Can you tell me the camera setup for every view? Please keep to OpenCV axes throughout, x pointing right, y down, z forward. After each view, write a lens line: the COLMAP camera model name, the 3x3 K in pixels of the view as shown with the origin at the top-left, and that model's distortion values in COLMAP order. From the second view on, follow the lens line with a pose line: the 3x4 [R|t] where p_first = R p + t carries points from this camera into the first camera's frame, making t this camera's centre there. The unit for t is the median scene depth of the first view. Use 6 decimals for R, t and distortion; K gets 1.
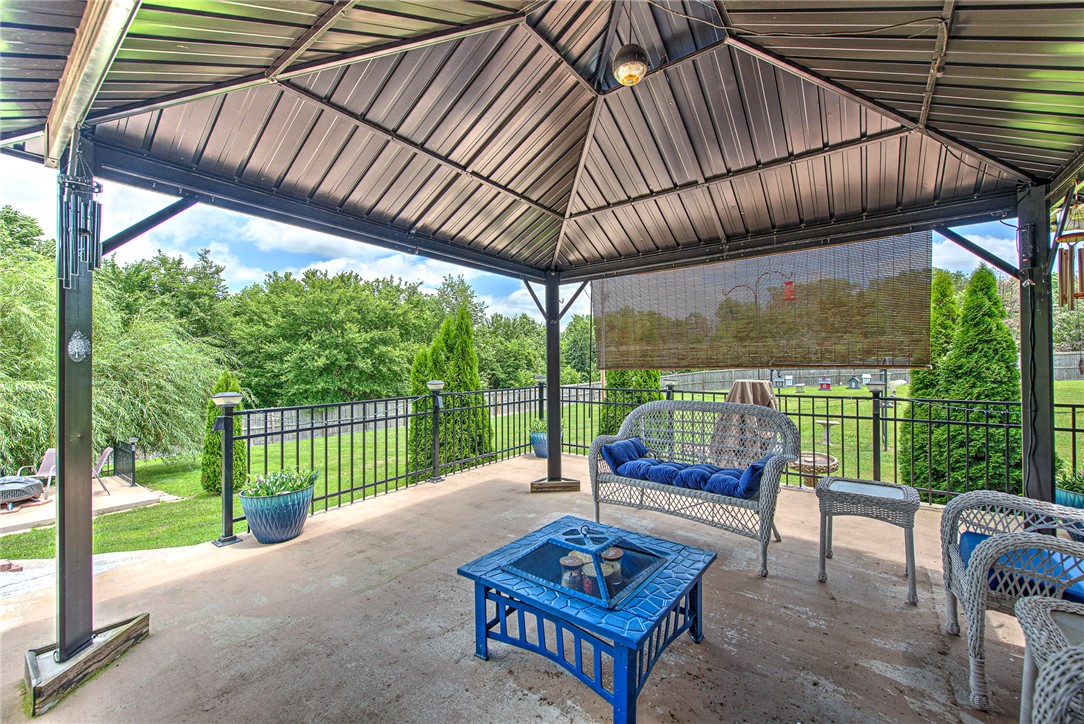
lens RADIAL K [[451.5, 0, 546.1], [0, 451.5, 363.9], [0, 0, 1]] dist [-0.001682, 0.000178]
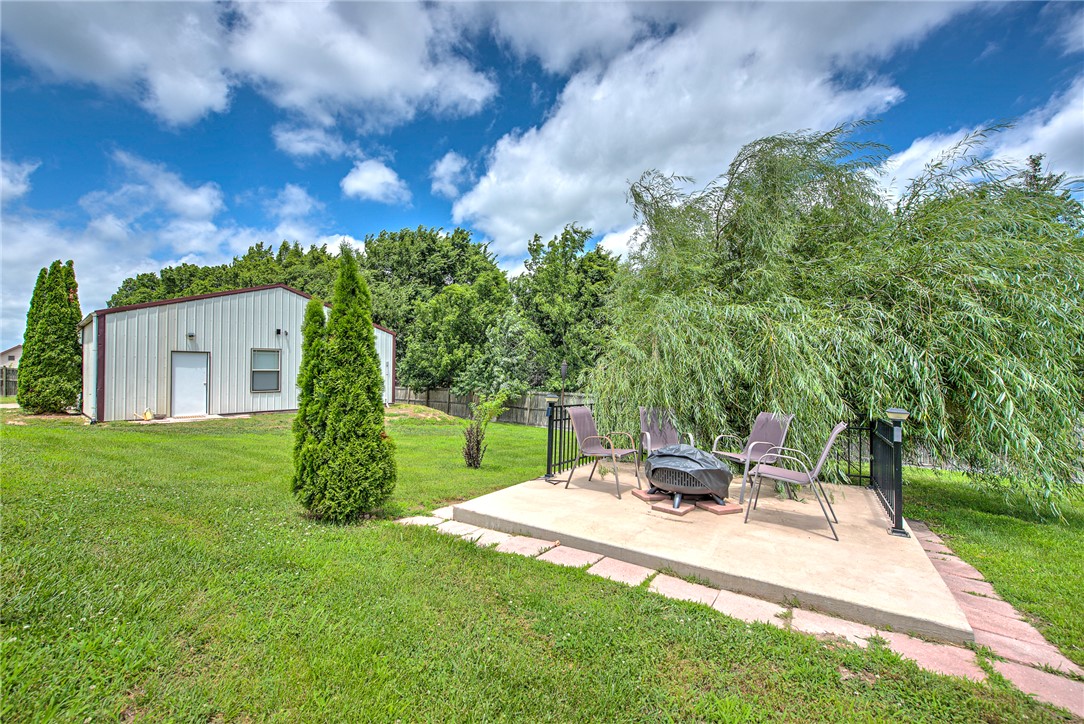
lens RADIAL K [[451.5, 0, 548.2], [0, 451.5, 362.3], [0, 0, 1]] dist [-0.001682, 0.000178]
pose [[0.122672, -0.015378, -0.992328, -0.644783], [0.007036, 0.999868, -0.014625, 0.151490], [0.992422, -0.005188, 0.122764, 0.755480]]
